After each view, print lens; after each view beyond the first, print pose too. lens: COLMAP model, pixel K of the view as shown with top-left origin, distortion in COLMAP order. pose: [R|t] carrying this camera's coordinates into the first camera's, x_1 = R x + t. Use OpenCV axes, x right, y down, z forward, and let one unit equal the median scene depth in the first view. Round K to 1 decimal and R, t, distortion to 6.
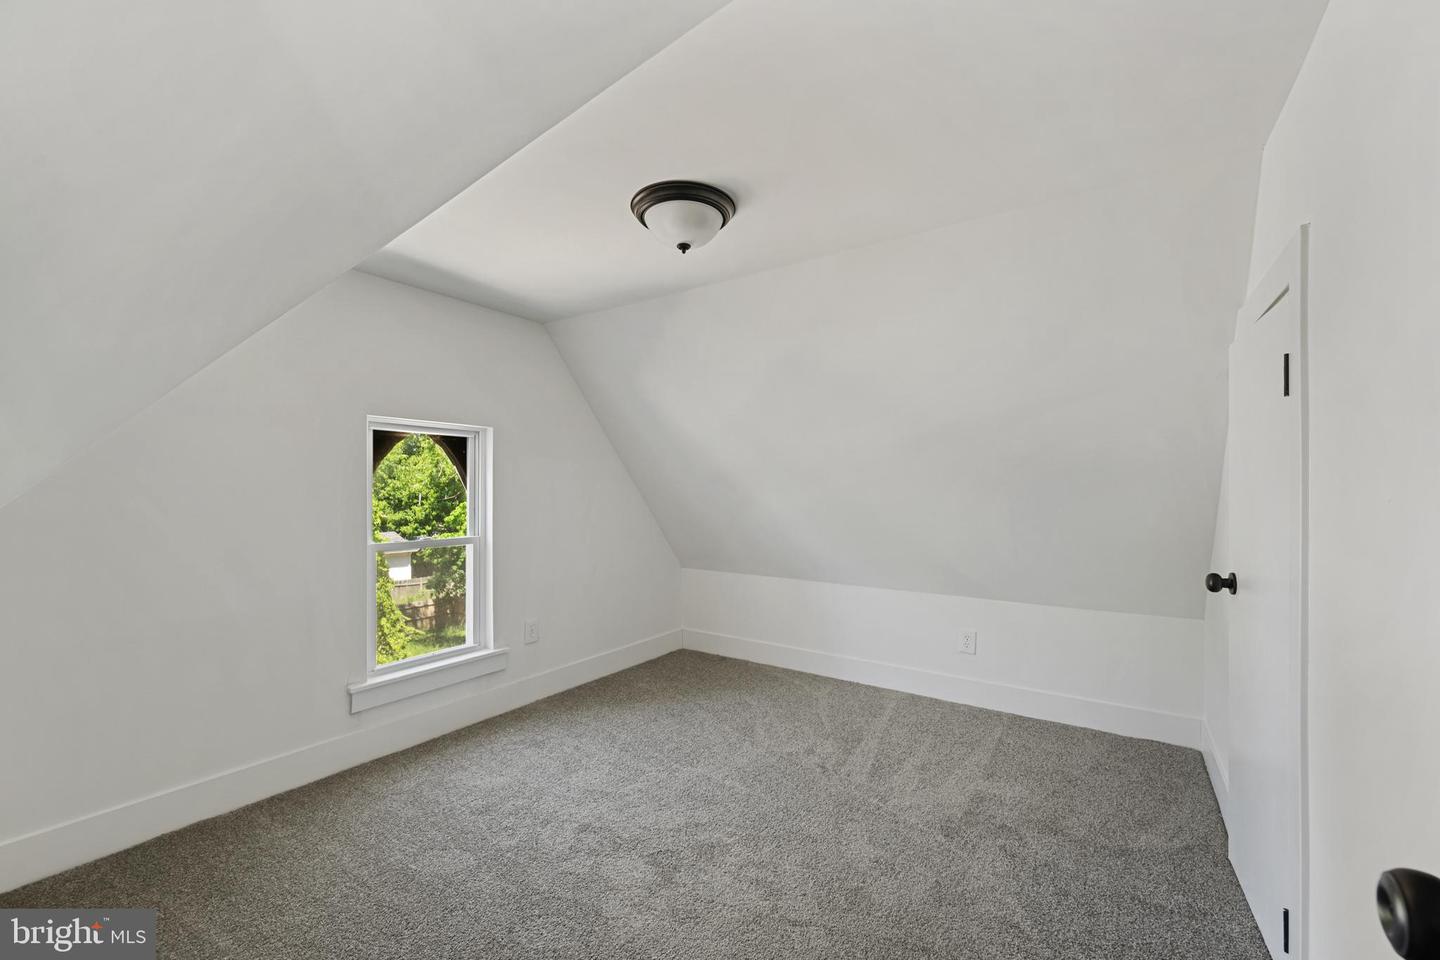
lens RADIAL K [[575.4, 0, 717.9], [0, 575.4, 482.9], [0, 0, 1]] dist [0.000691, -0.000505]
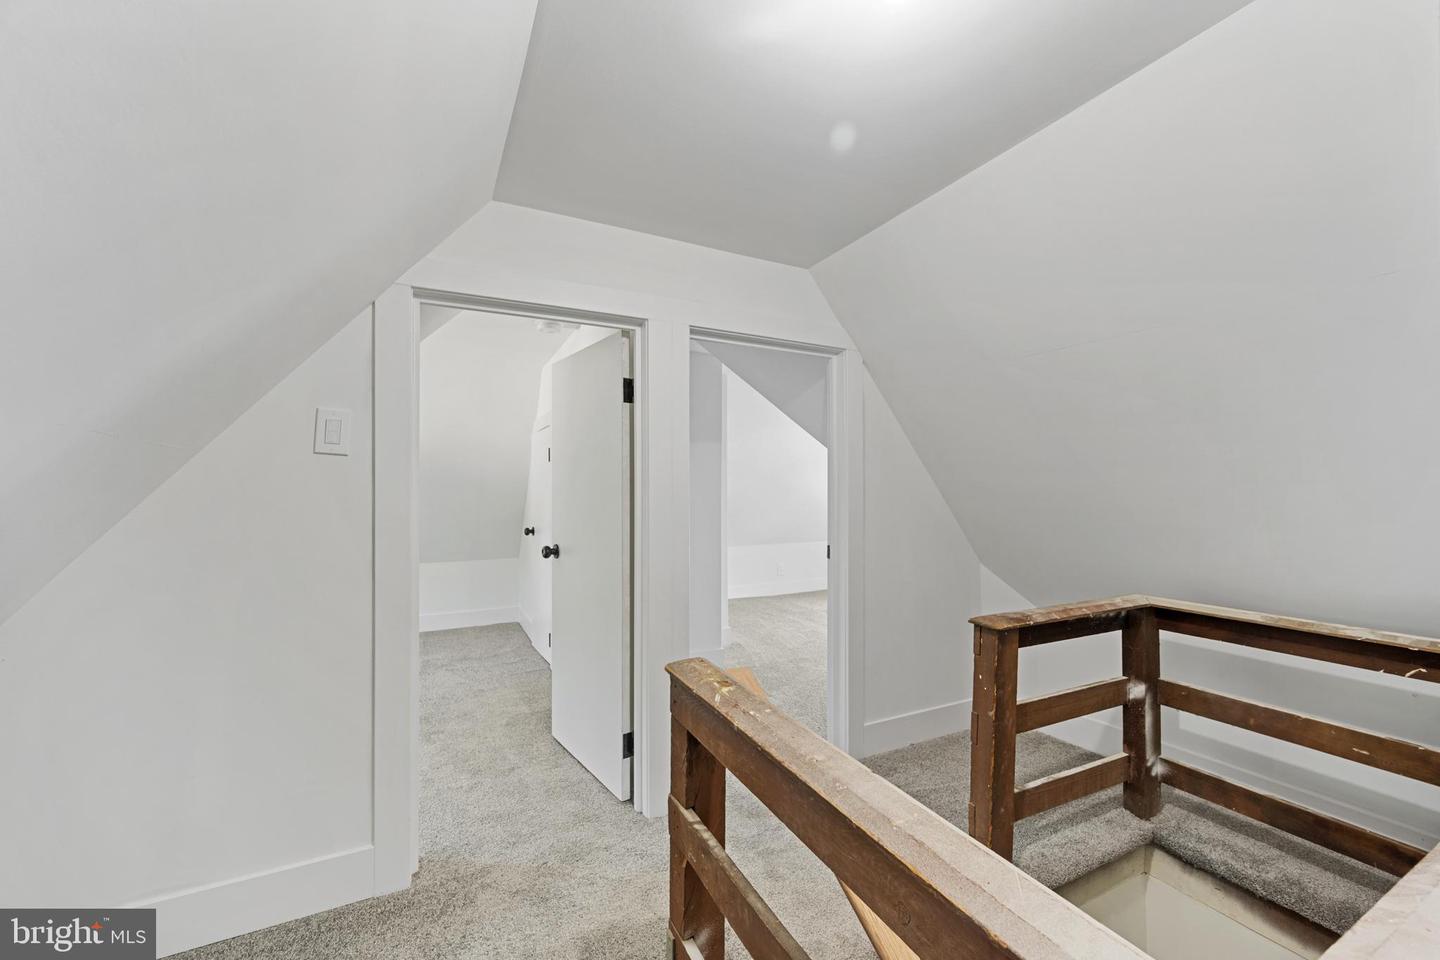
lens RADIAL K [[575.4, 0, 719.7], [0, 575.4, 483.8], [0, 0, 1]] dist [0.000691, -0.000505]
pose [[0.481932, 0.001168, 0.876208, -0.812749], [-0.001090, 0.999999, -0.000733, -0.020639], [-0.876208, -0.000602, 0.481933, -0.815176]]
